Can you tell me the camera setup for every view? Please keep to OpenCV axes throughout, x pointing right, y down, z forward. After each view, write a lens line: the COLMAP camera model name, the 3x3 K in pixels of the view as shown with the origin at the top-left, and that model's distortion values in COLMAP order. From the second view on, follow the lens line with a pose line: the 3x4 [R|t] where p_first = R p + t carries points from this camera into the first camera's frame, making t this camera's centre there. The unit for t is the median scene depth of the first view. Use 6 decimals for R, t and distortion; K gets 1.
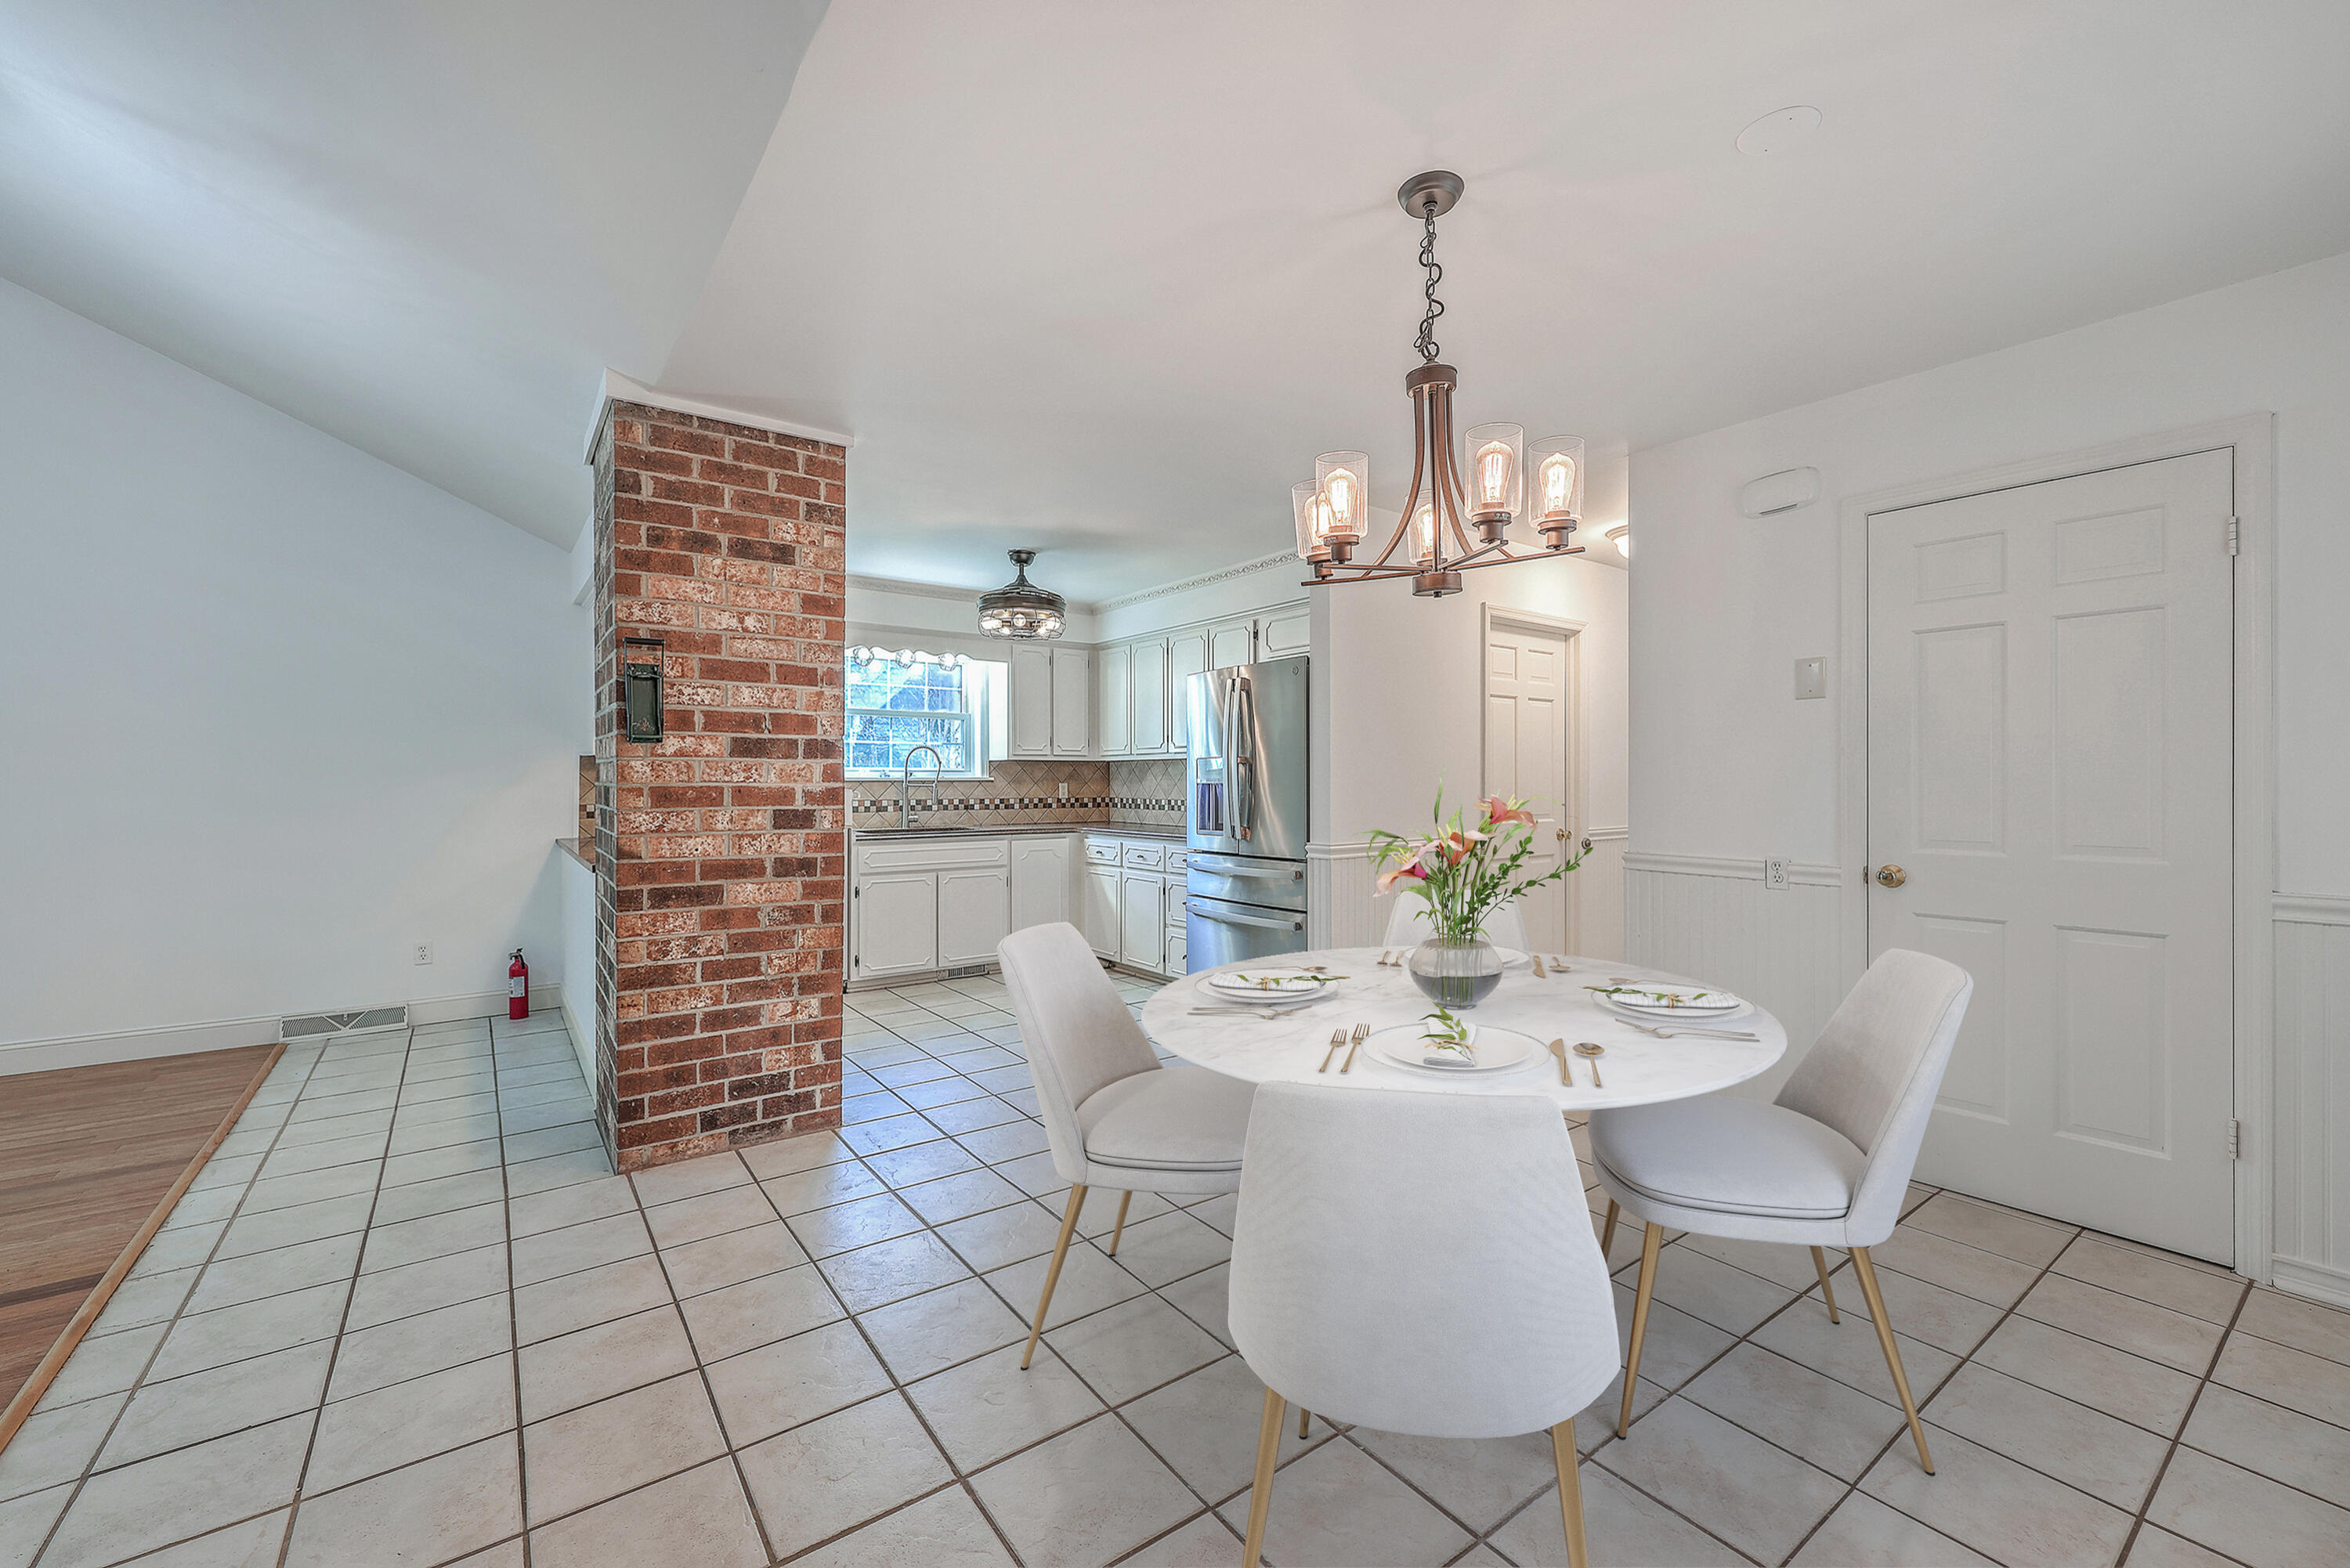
lens RADIAL K [[957.2, 0, 1177.4], [0, 957.2, 779.6], [0, 0, 1]] dist [0.000802, 0.000143]
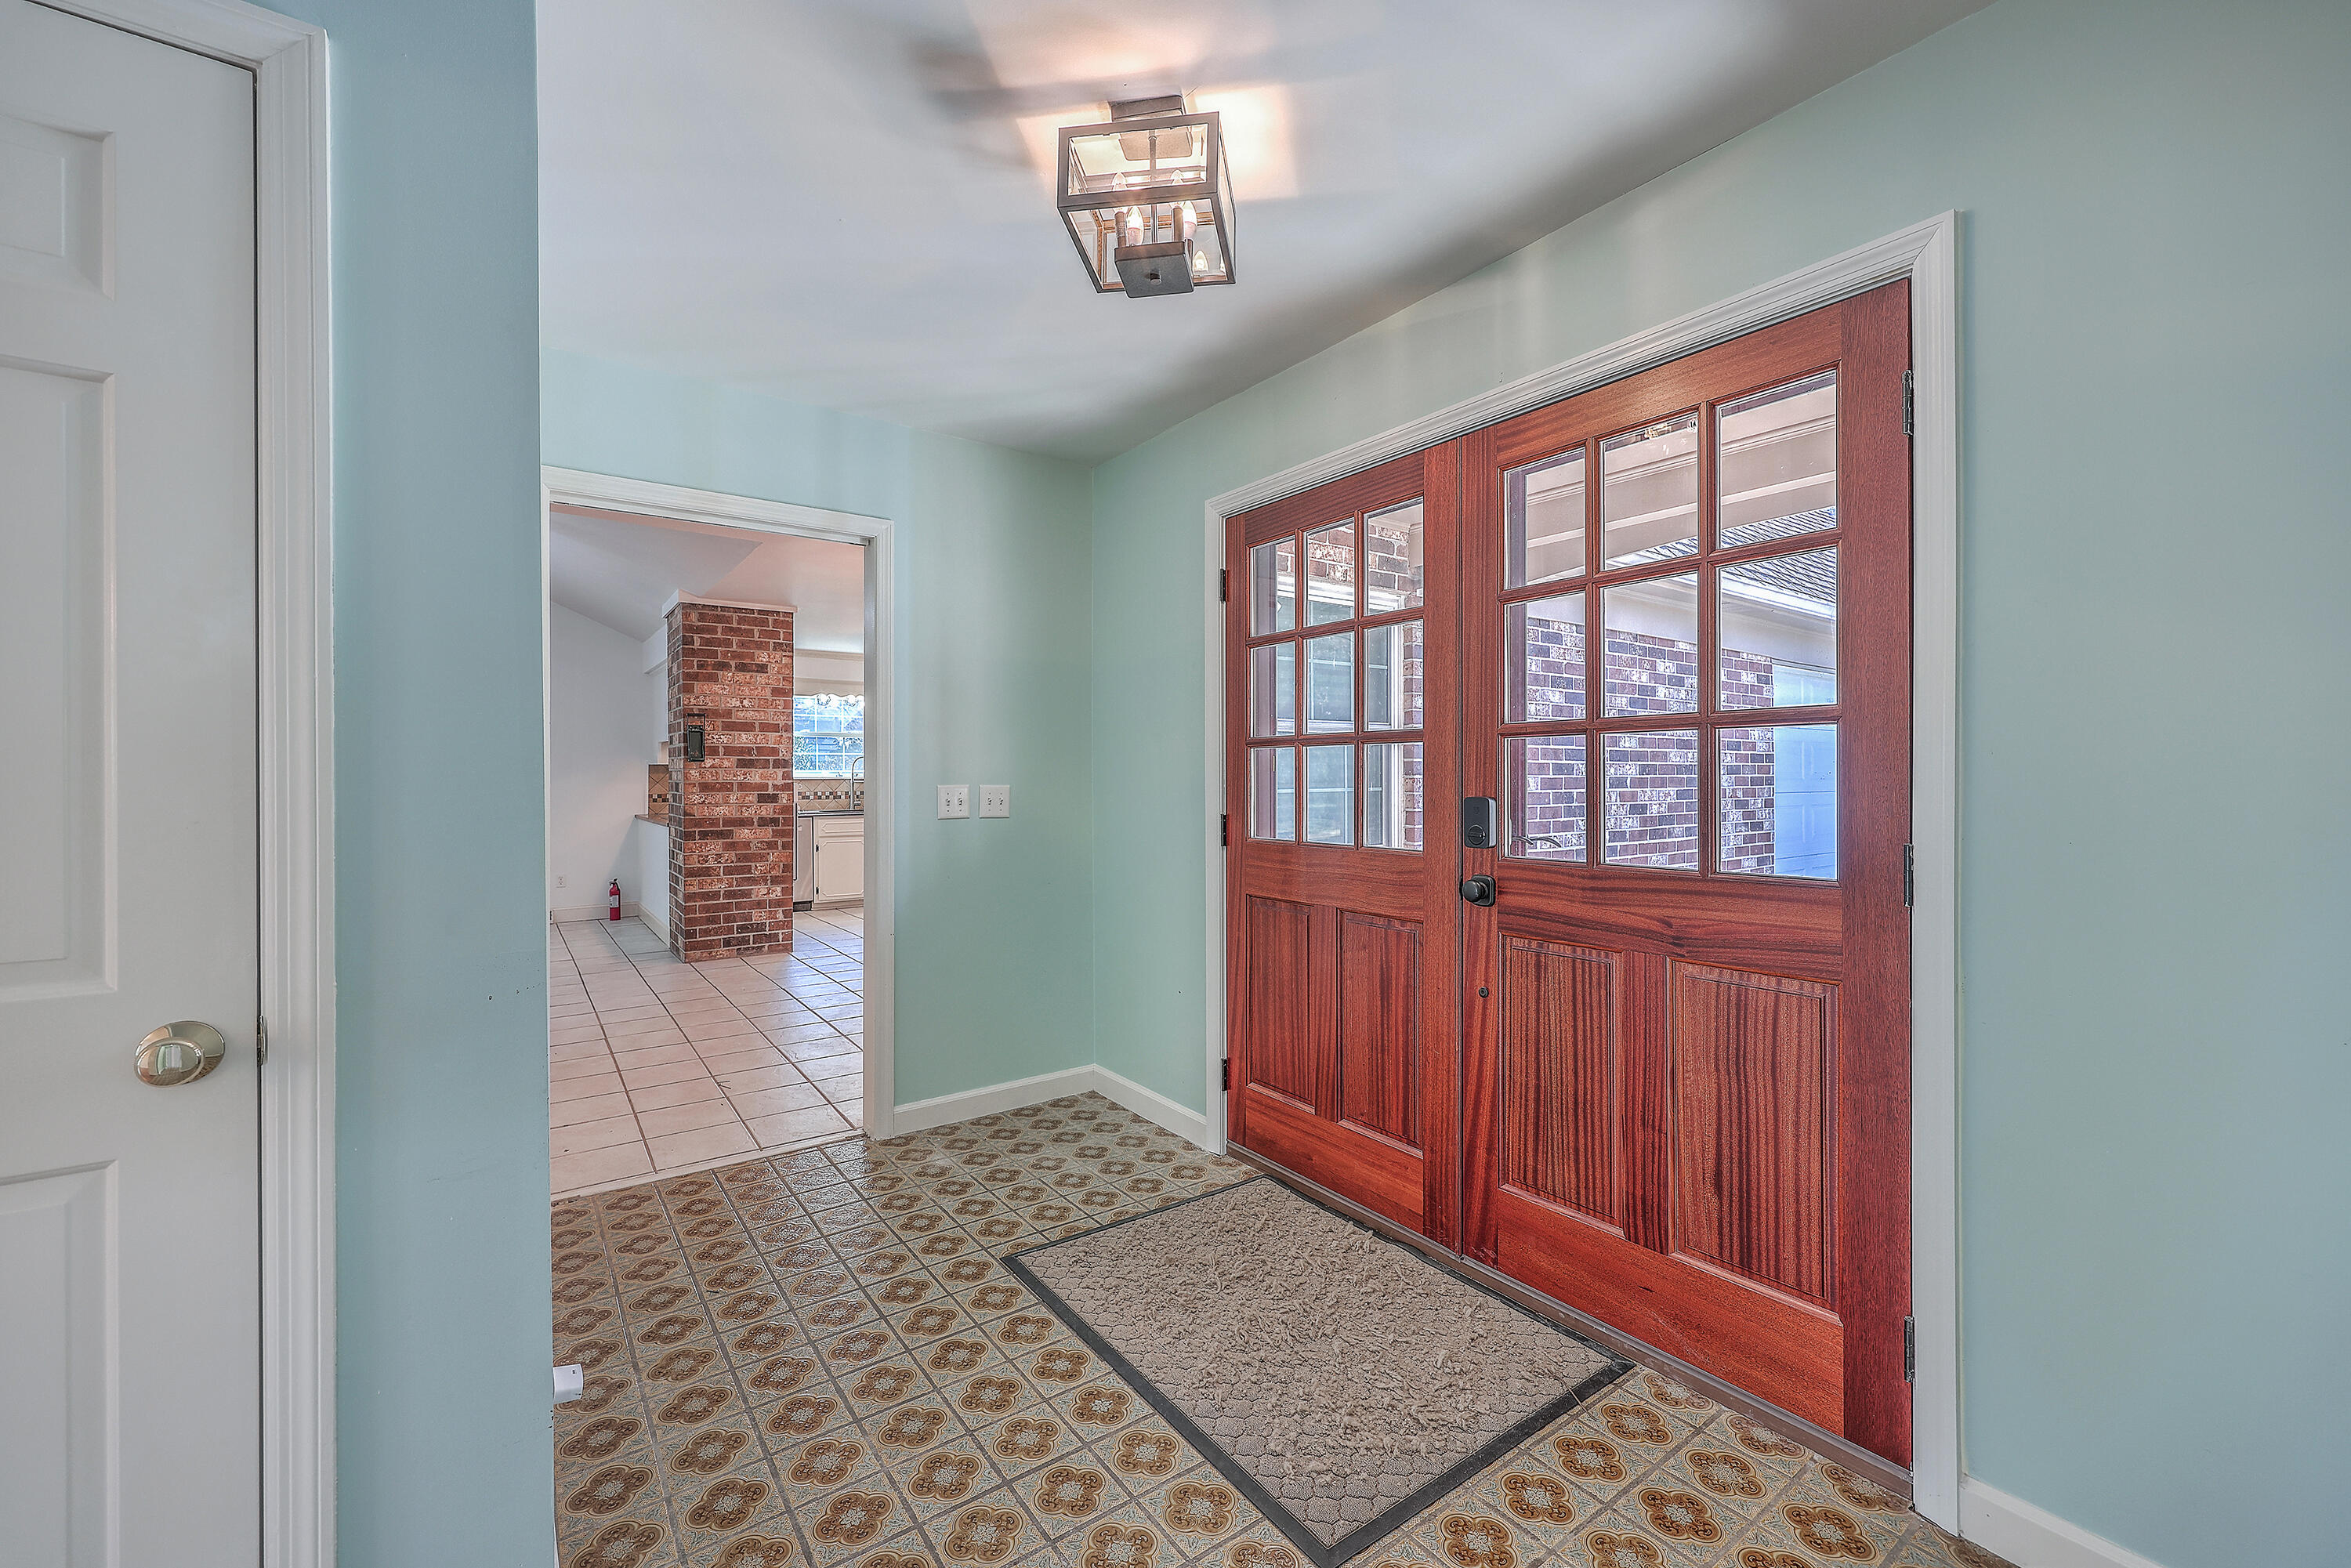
lens RADIAL K [[957.7, 0, 1176.0], [0, 957.7, 781.4], [0, 0, 1]] dist [0.000802, 0.000143]
pose [[0.999877, -0.001347, -0.015650, 0.511060], [0.001434, 0.999983, 0.005603, -0.004863], [0.015643, -0.005625, 0.999862, -1.046988]]
